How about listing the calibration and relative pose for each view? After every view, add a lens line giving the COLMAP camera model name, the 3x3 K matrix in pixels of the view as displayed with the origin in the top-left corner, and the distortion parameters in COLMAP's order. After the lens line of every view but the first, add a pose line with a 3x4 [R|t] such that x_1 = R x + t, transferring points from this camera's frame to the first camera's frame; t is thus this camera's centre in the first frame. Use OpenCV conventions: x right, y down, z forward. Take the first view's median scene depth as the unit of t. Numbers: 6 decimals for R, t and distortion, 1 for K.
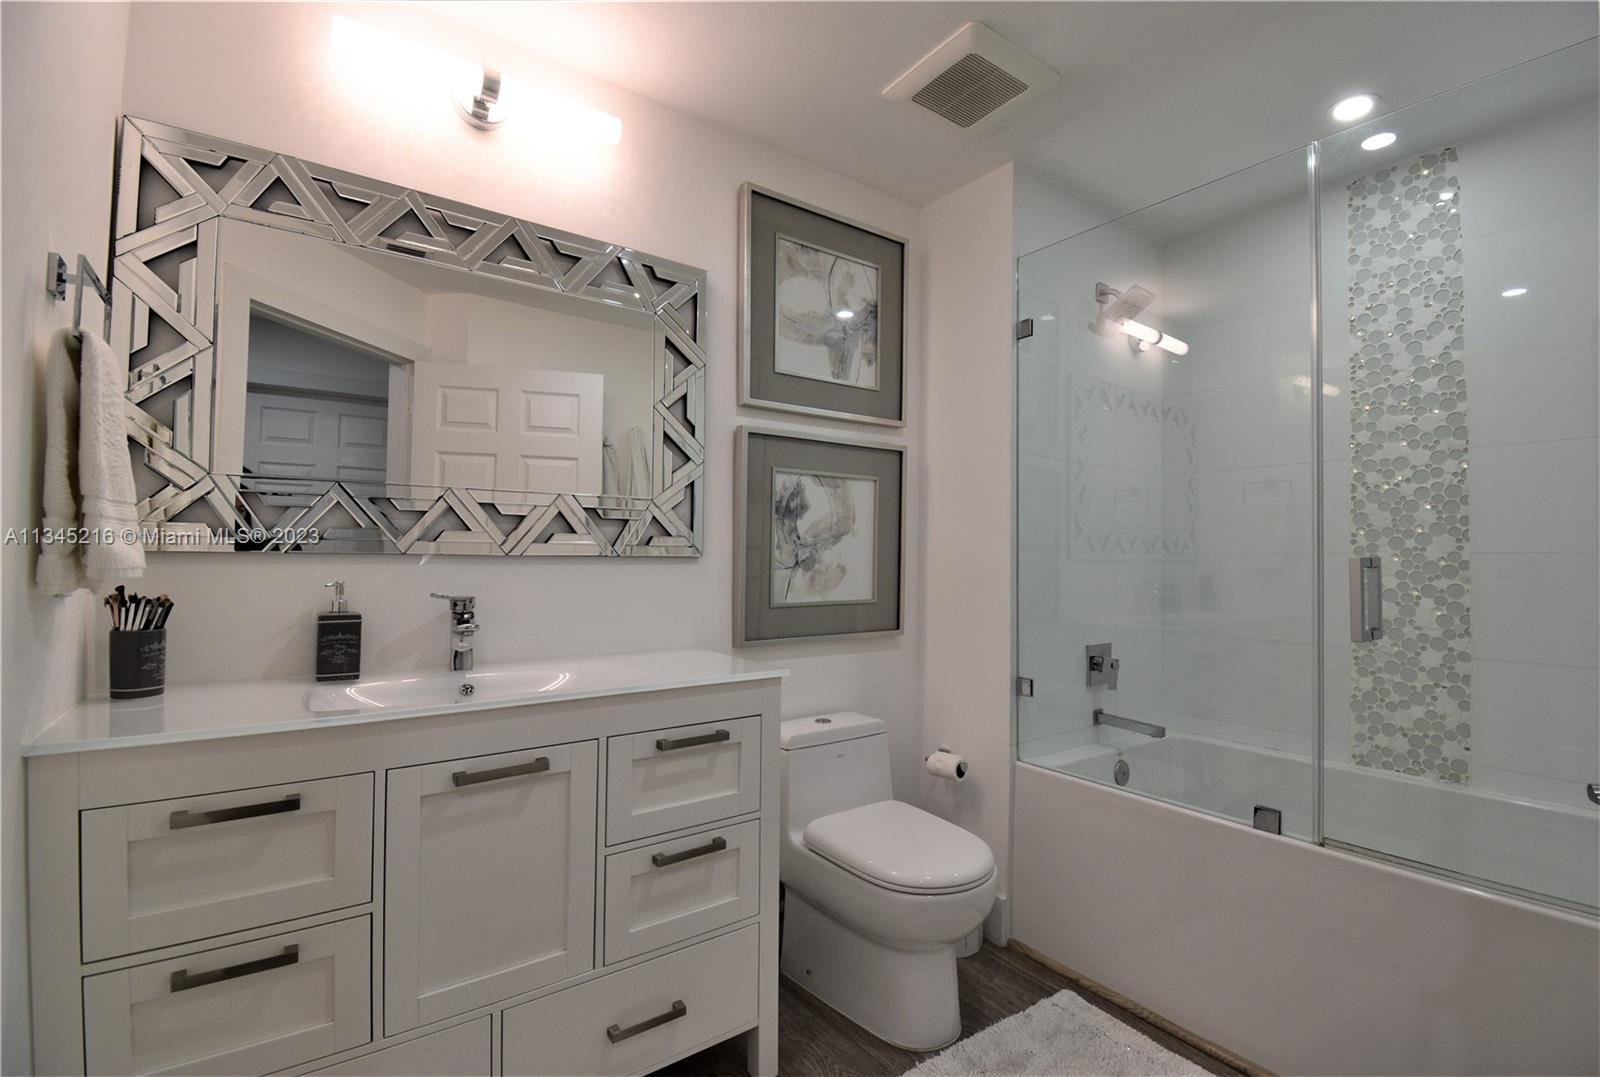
lens RADIAL K [[717.6, 0, 807.1], [0, 717.6, 544.4], [0, 0, 1]] dist [-0.042239, -0.000735]
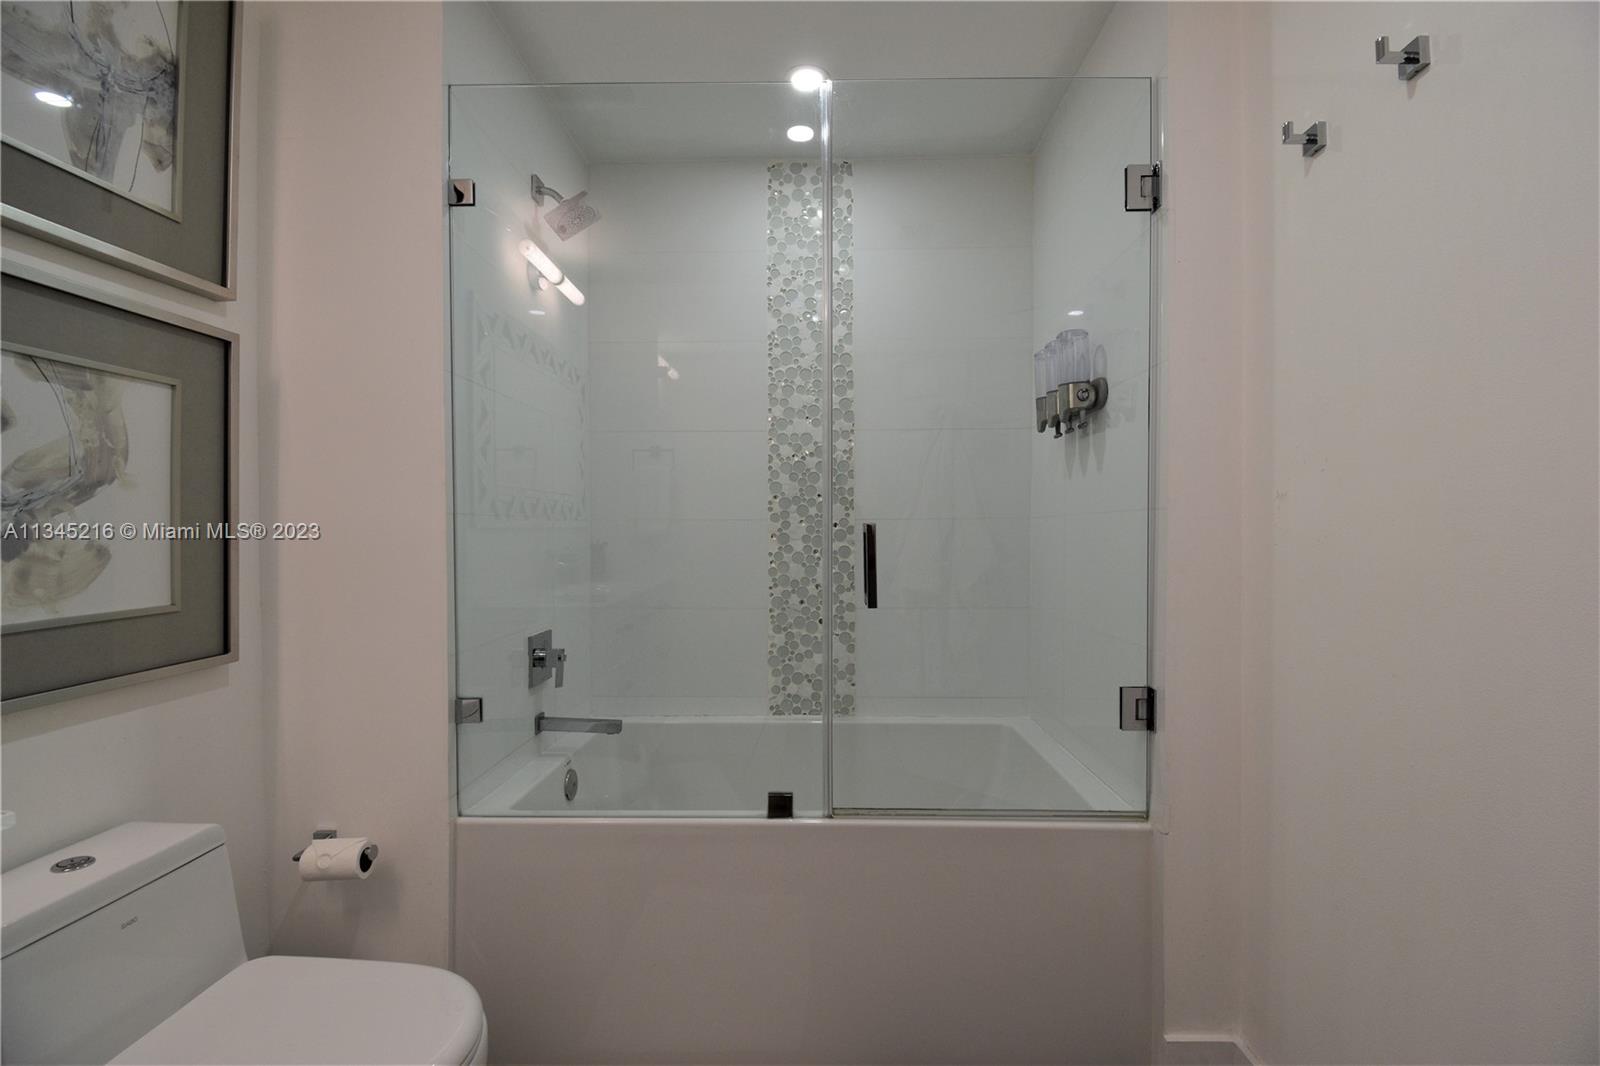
lens RADIAL K [[706.8, 0, 822.6], [0, 706.8, 540.7], [0, 0, 1]] dist [0.008132, -0.019273]
pose [[0.597158, -0.024809, 0.801740, -0.040104], [-0.006636, 0.999335, 0.035866, 0.005563], [-0.802096, -0.026739, 0.596596, 0.297265]]
